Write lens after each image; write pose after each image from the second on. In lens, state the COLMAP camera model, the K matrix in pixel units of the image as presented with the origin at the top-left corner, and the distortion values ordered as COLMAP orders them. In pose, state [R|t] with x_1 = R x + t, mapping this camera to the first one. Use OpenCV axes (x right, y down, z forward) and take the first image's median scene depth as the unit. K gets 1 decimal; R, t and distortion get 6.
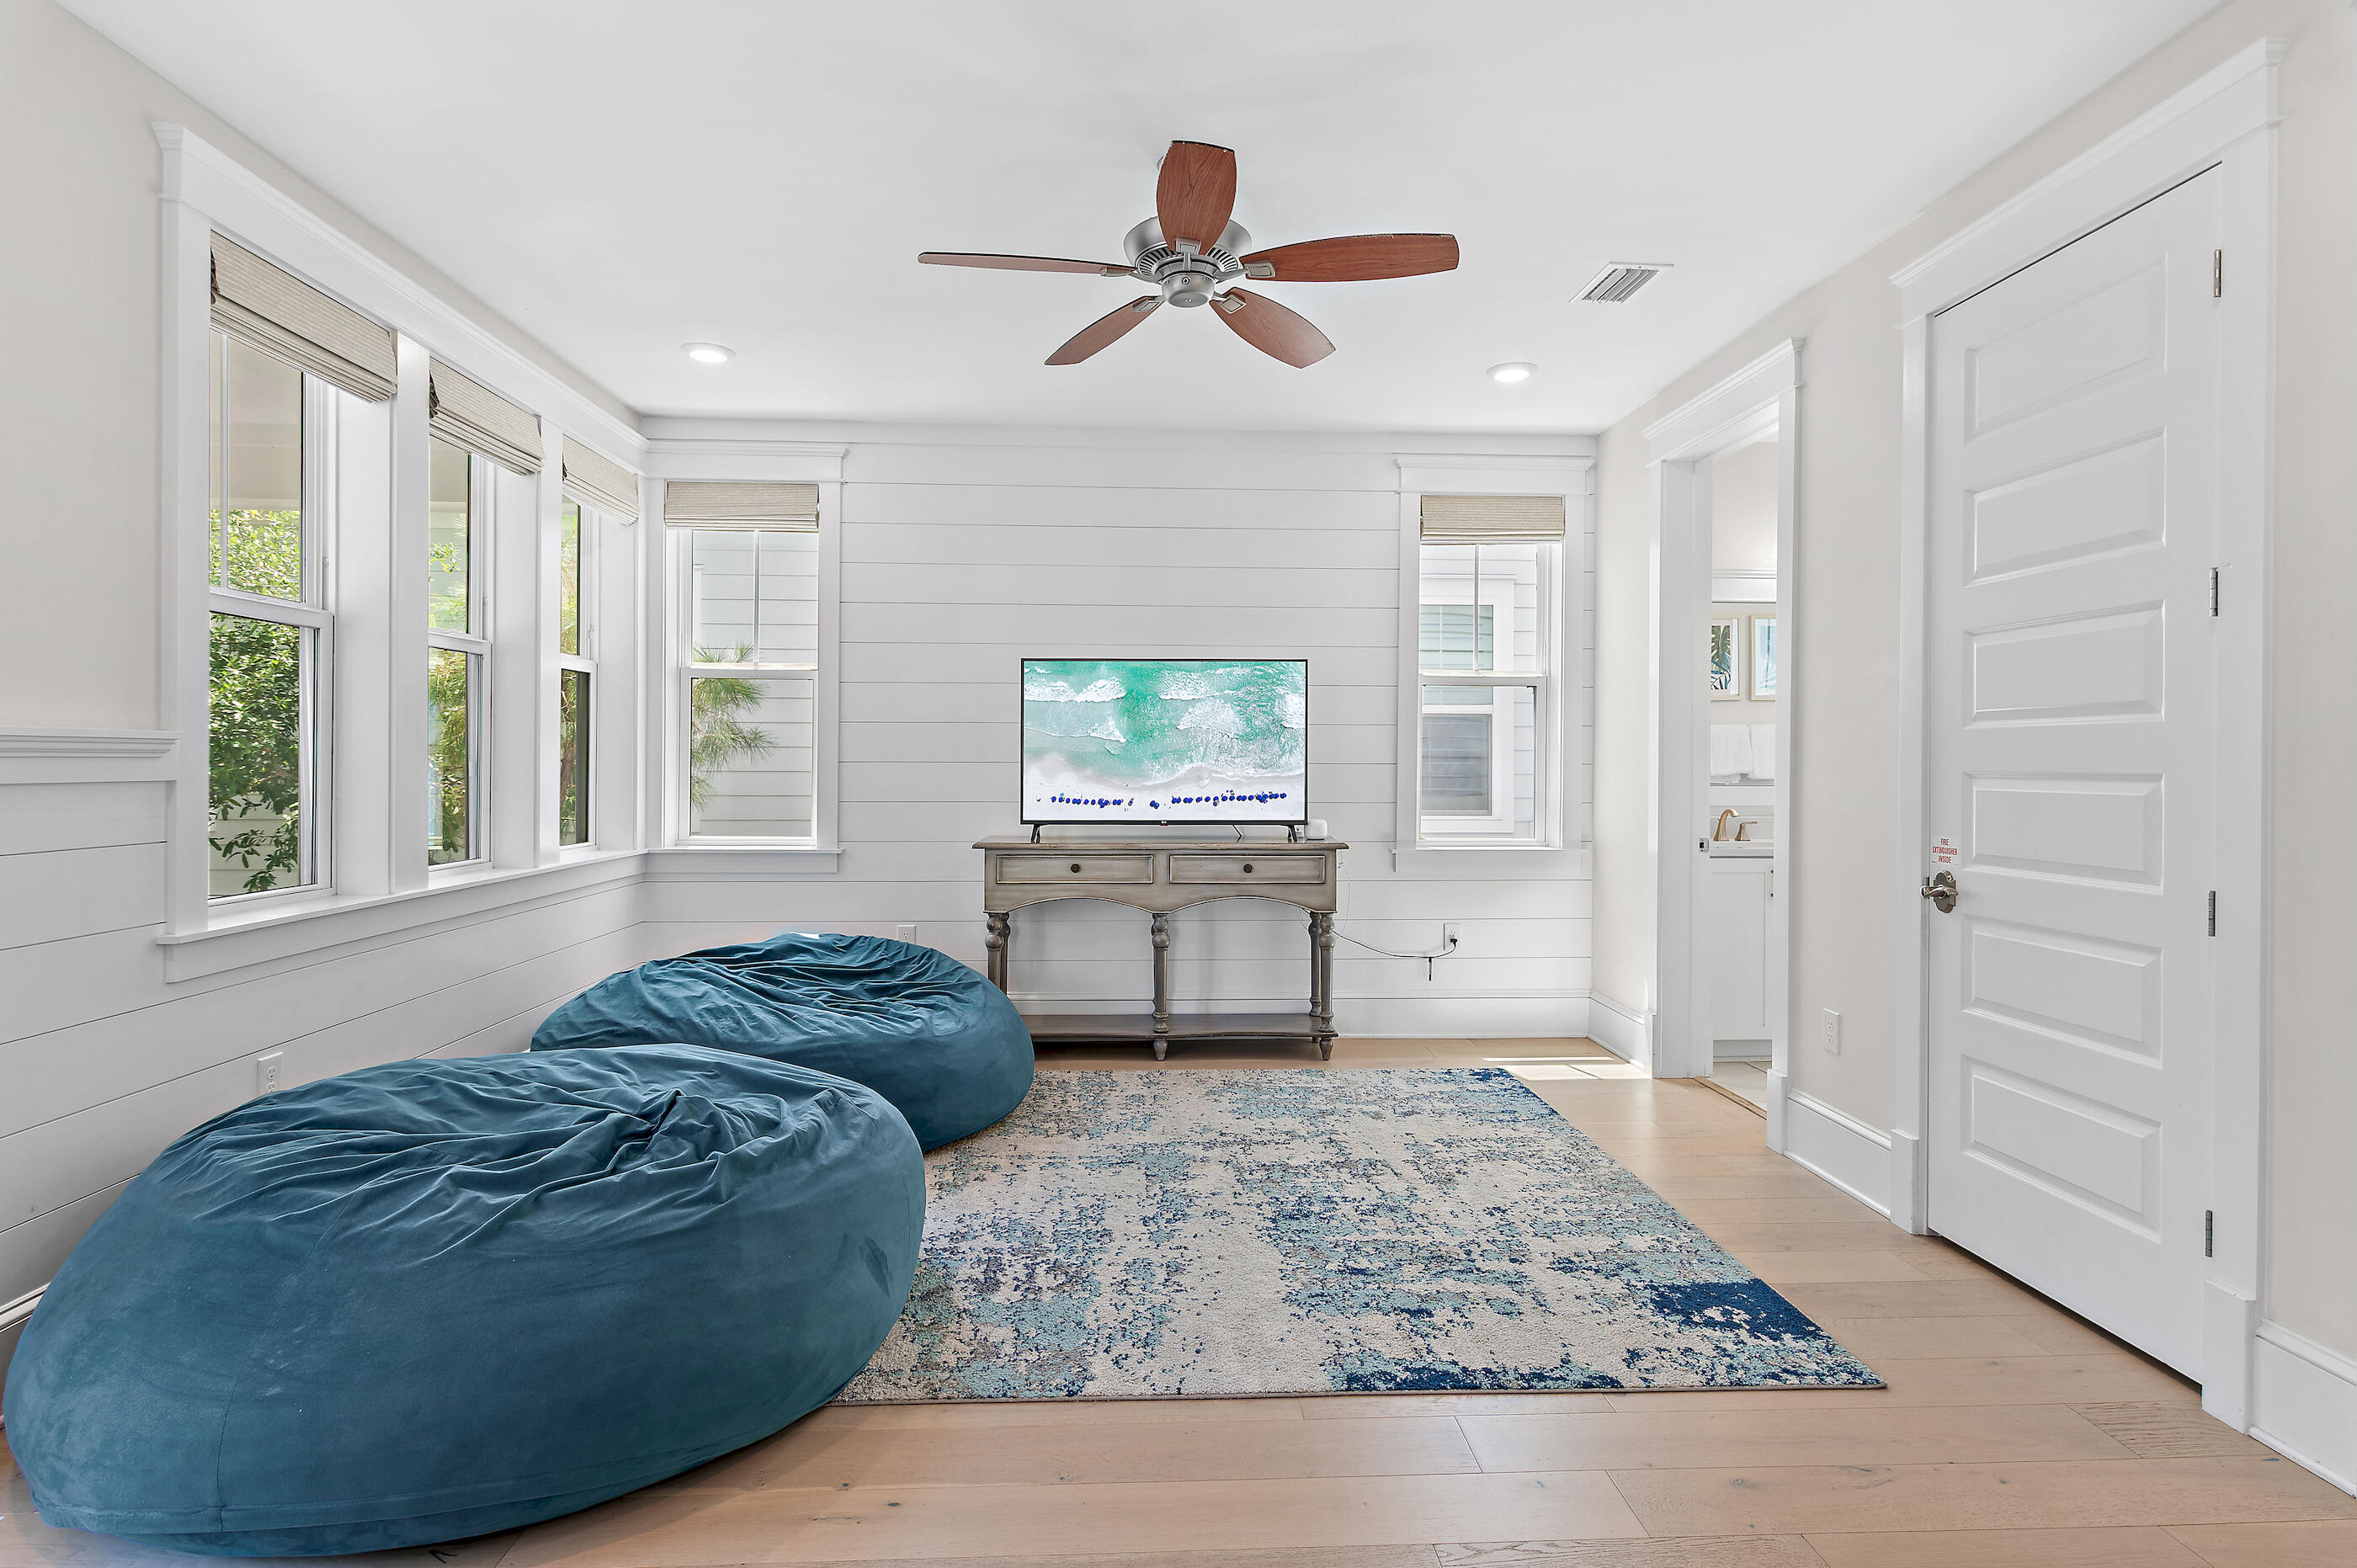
lens RADIAL K [[1152.7, 0, 1160.5], [0, 1152.7, 767.1], [0, 0, 1]] dist [0.007447, -0.000767]
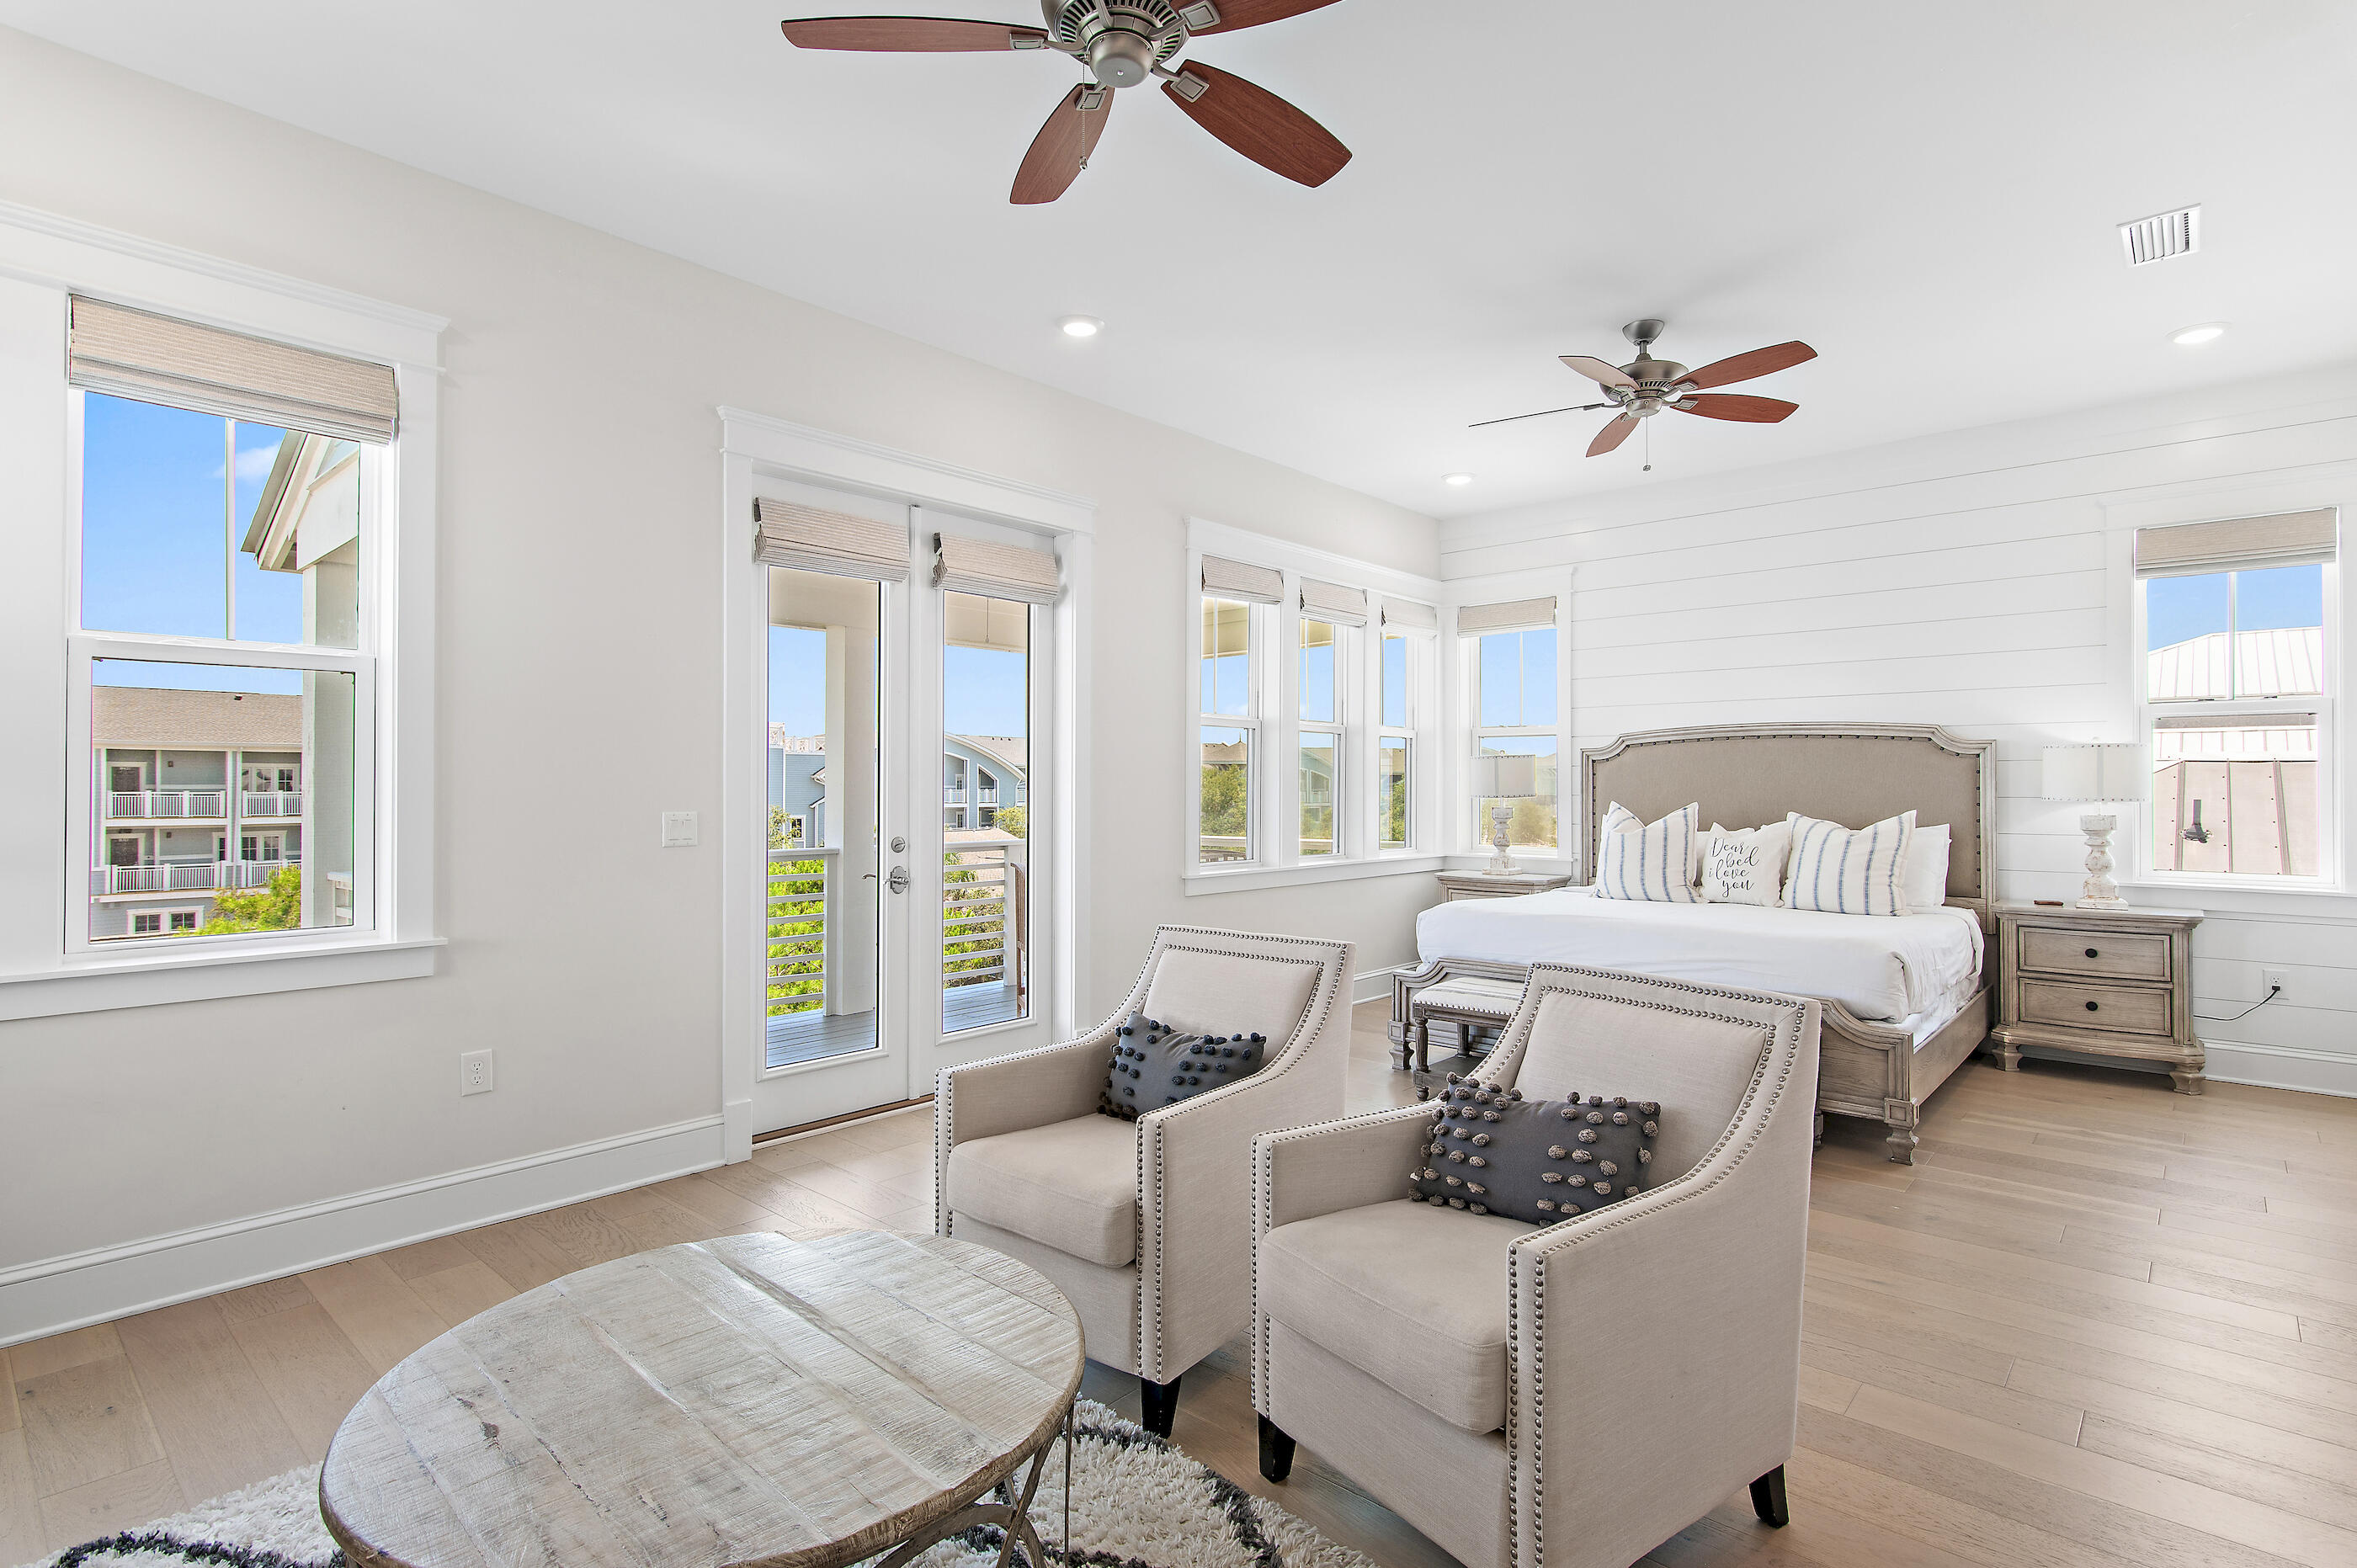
lens RADIAL K [[1152.7, 0, 1173.9], [0, 1152.7, 785.5], [0, 0, 1]] dist [0.007447, -0.000767]
pose [[0.714652, 0.001739, -0.699478, 0.522290], [-0.005910, 0.999976, -0.003552, -0.014640], [0.699455, 0.006673, 0.714645, -0.466933]]
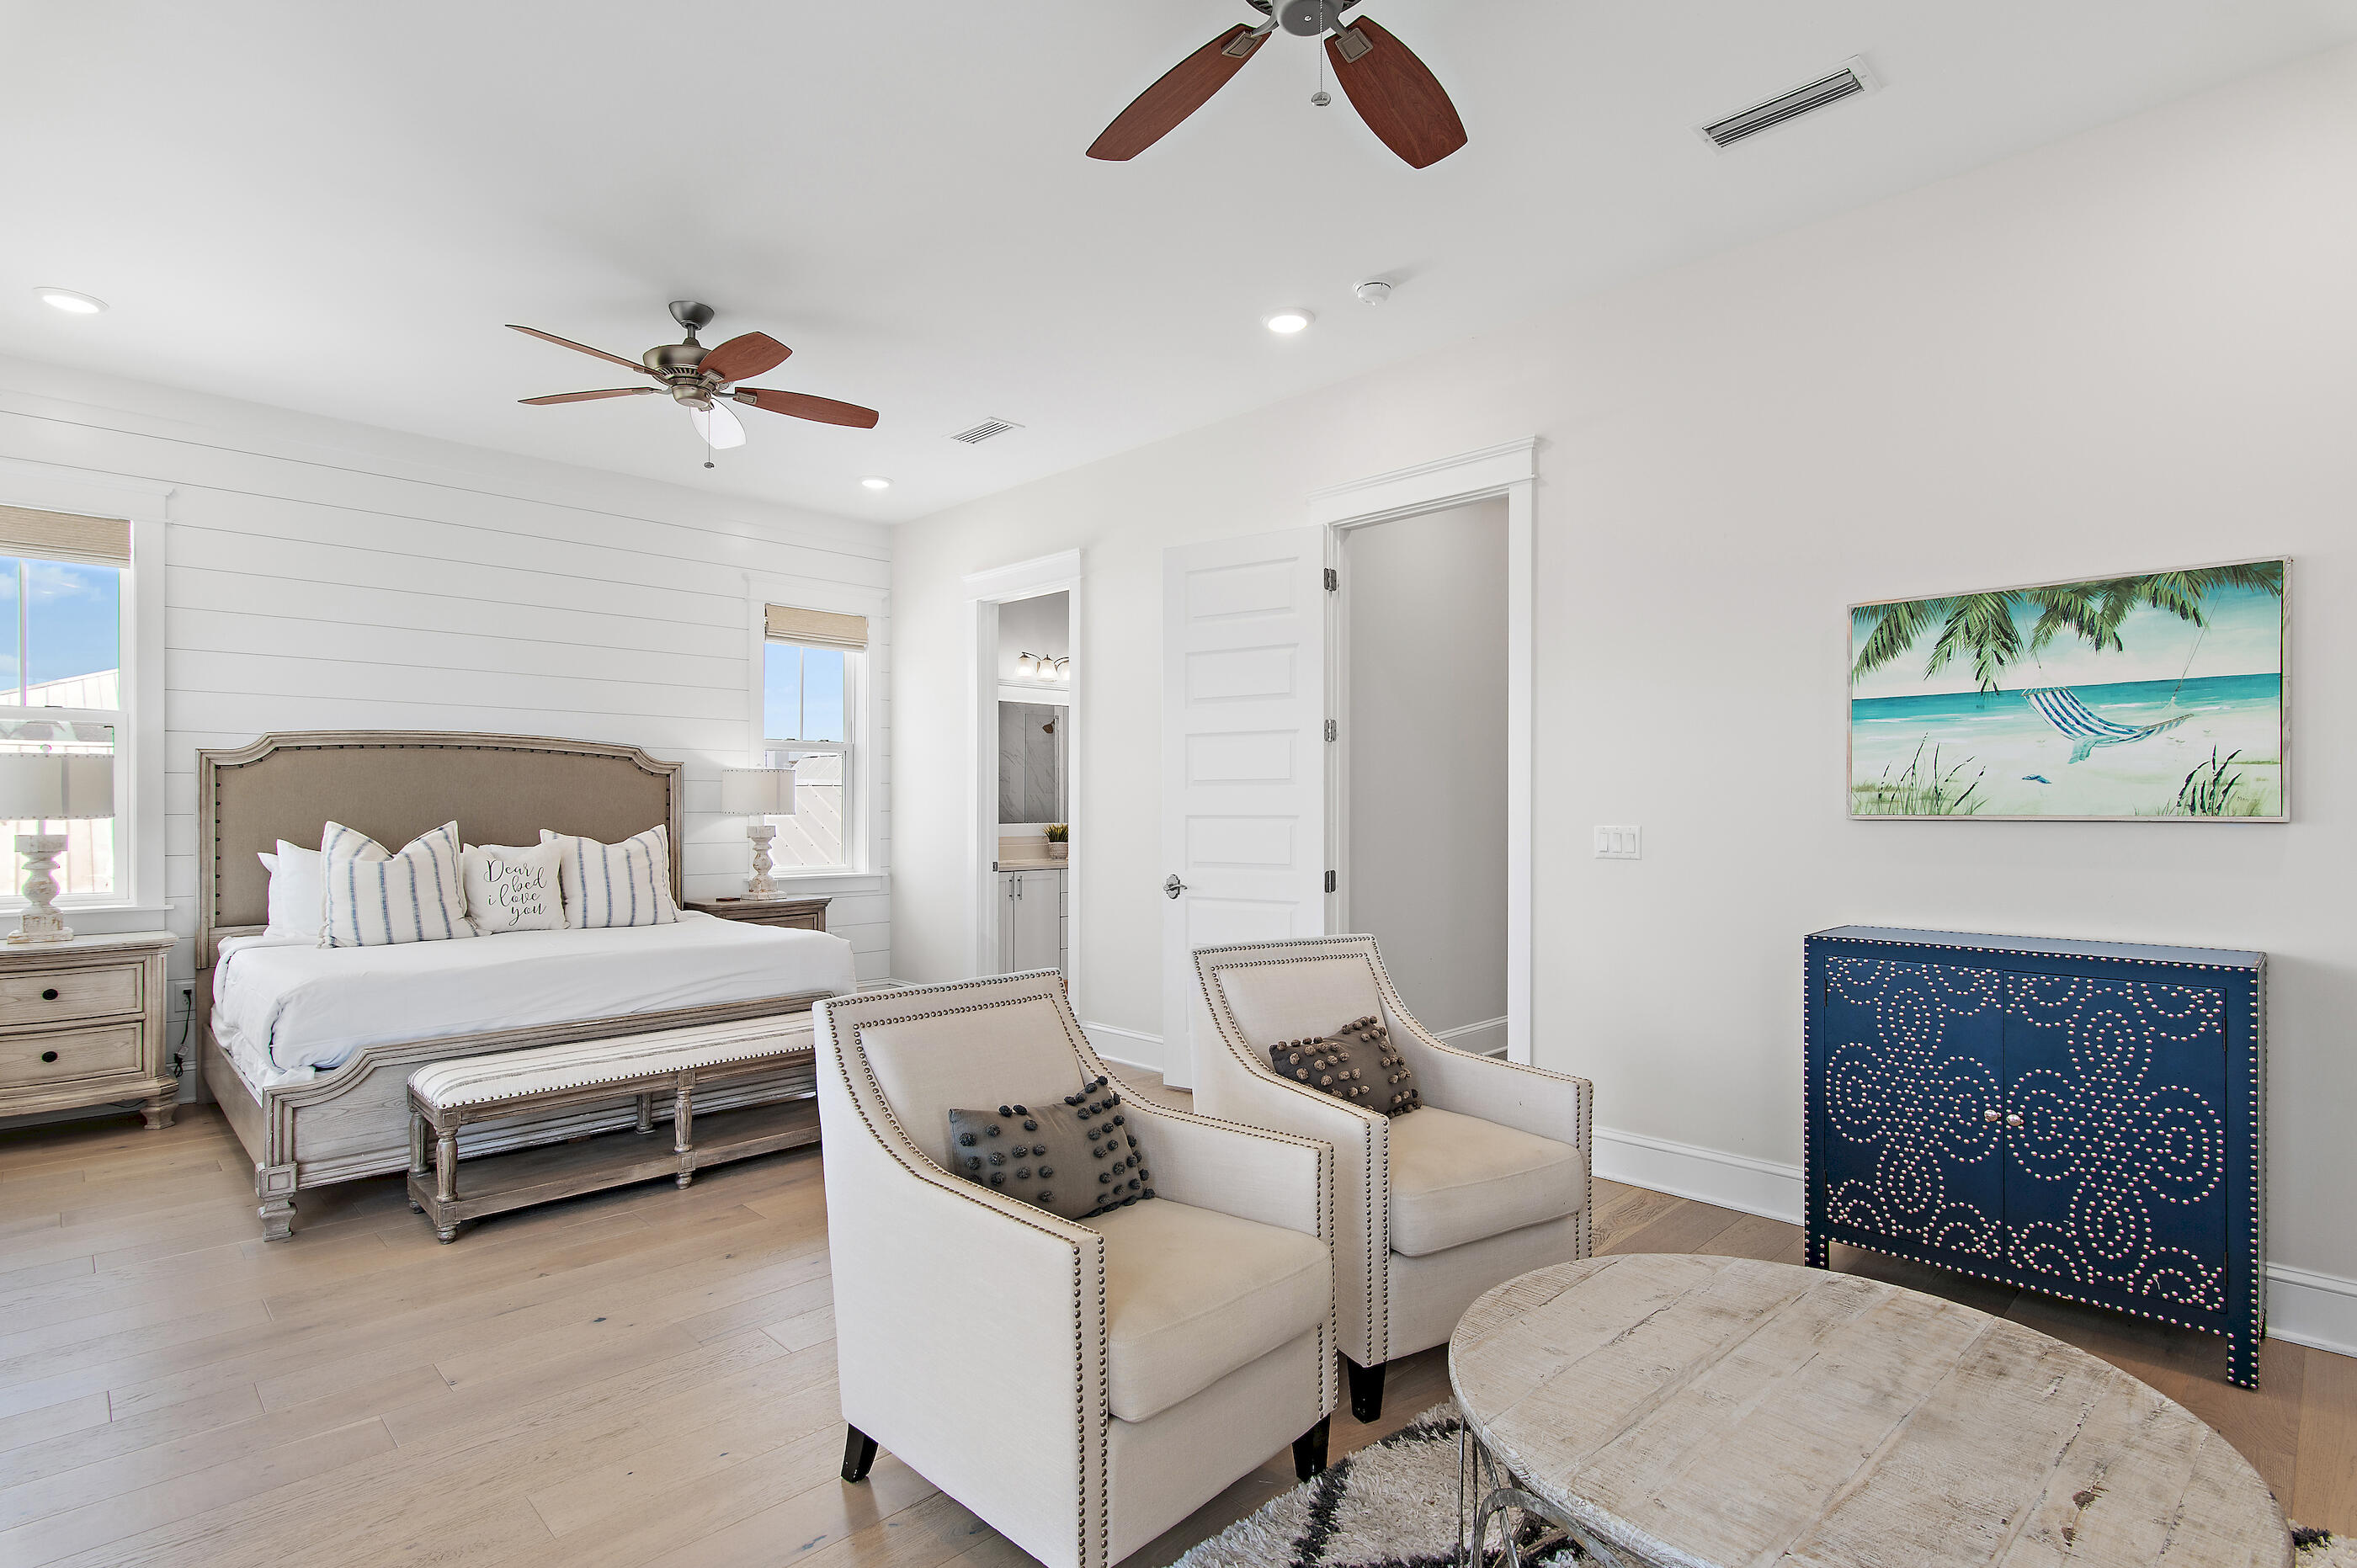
lens RADIAL K [[1152.7, 0, 1192.2], [0, 1152.7, 796.9], [0, 0, 1]] dist [0.007447, -0.000767]
pose [[0.735661, 0.004915, 0.677332, -0.458880], [0.005061, 0.999906, -0.012752, -0.006621], [-0.677331, 0.012809, 0.735567, -0.421158]]
